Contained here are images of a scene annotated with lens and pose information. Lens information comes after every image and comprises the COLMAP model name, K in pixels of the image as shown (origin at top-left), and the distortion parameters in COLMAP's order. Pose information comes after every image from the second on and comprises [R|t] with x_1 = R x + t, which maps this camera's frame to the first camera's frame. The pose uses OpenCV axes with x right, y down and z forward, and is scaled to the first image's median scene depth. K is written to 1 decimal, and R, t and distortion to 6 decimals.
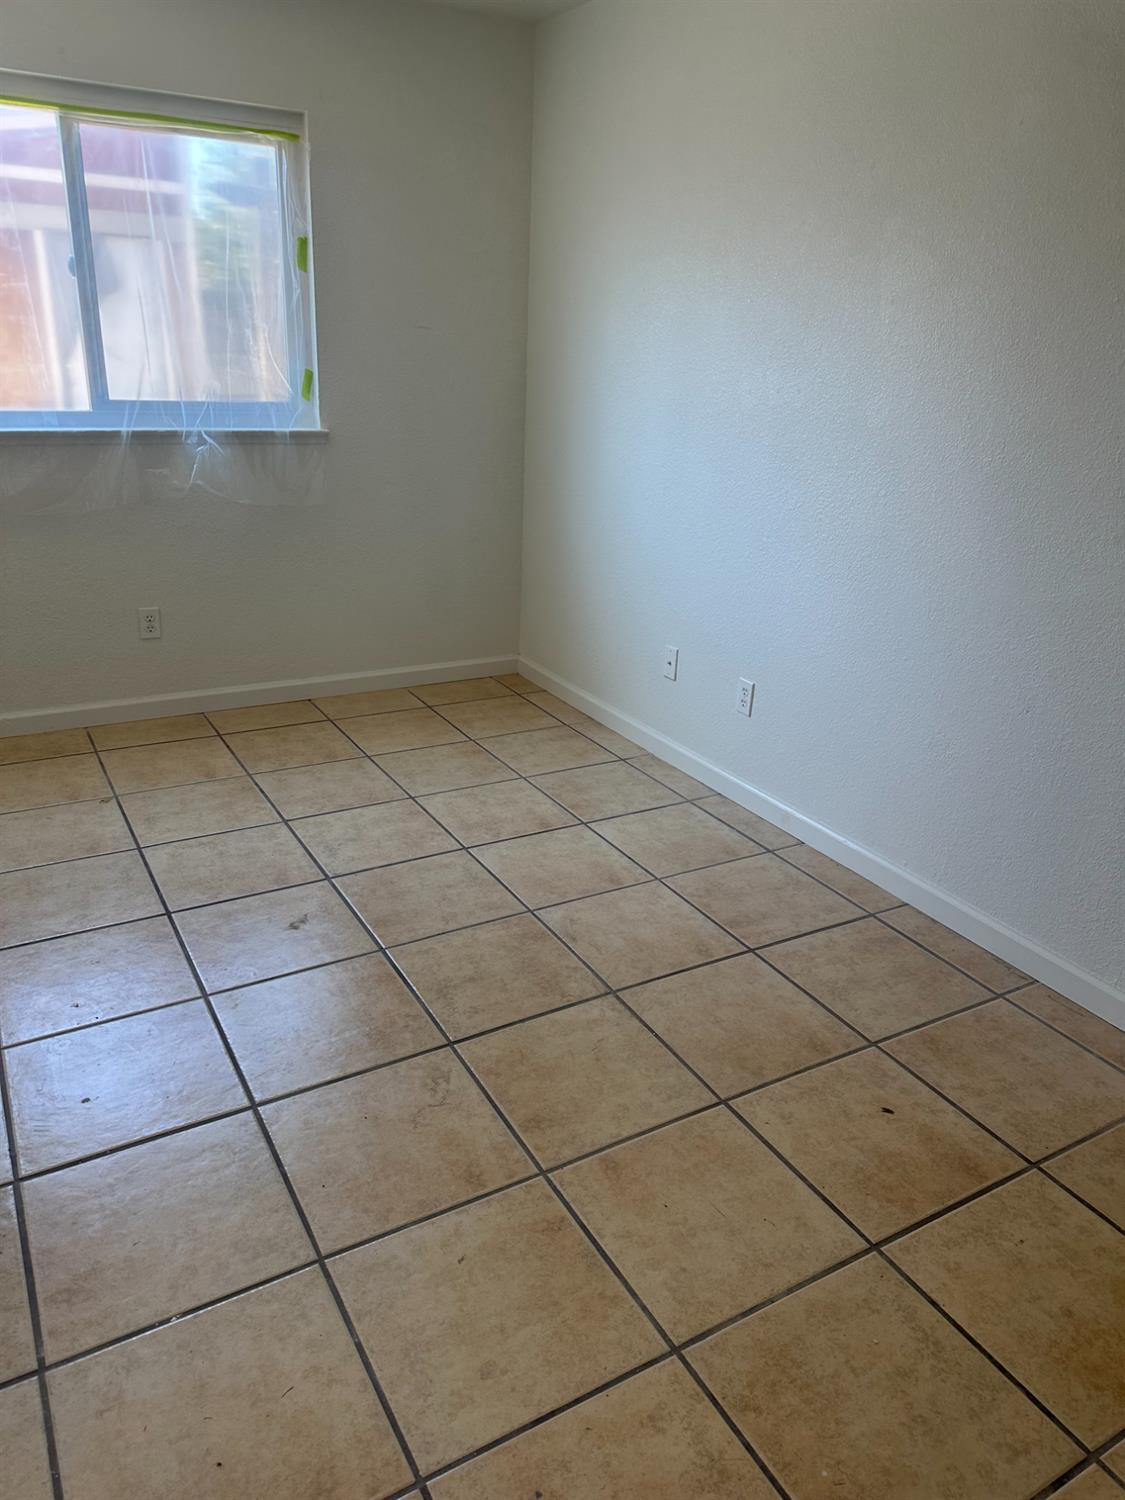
lens RADIAL K [[1063.9, 0, 564.2], [0, 1063.9, 761.2], [0, 0, 1]] dist [0.117729, -0.164998]
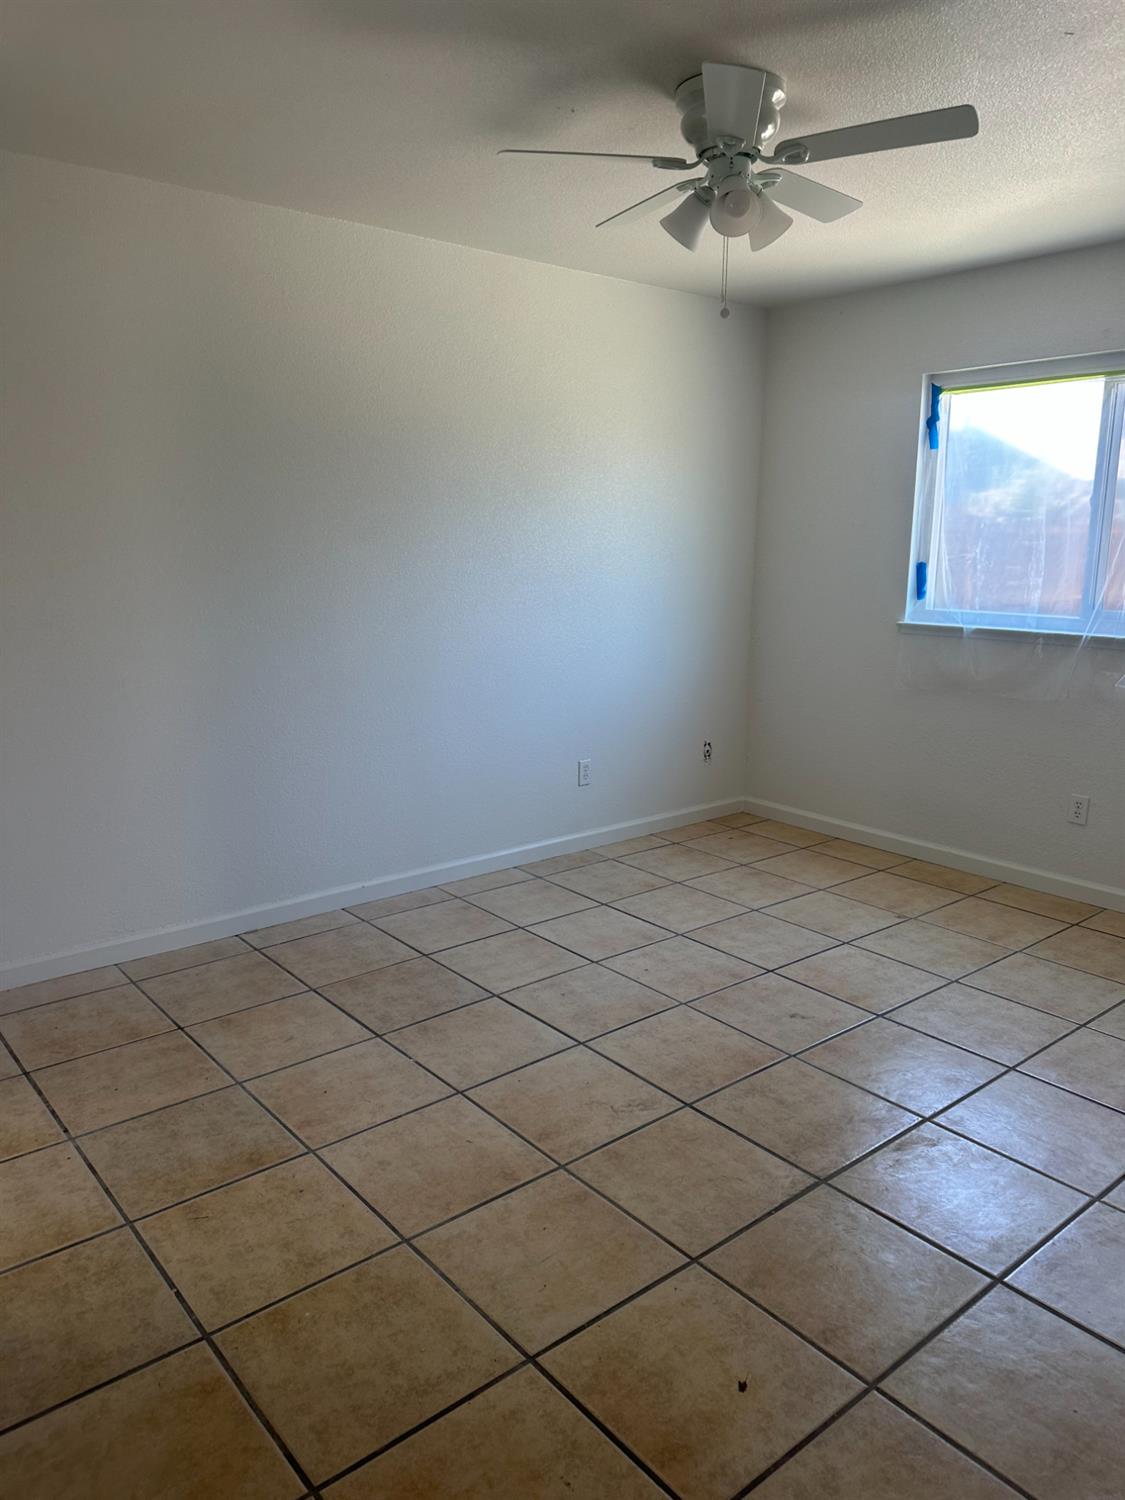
lens RADIAL K [[1063.9, 0, 564.2], [0, 1063.9, 761.2], [0, 0, 1]] dist [0.117729, -0.164998]
pose [[0.155881, 0.164964, -0.973903, 0.764770], [-0.364038, 0.926150, 0.098608, -0.123185], [0.918247, 0.339166, 0.204422, 0.396000]]
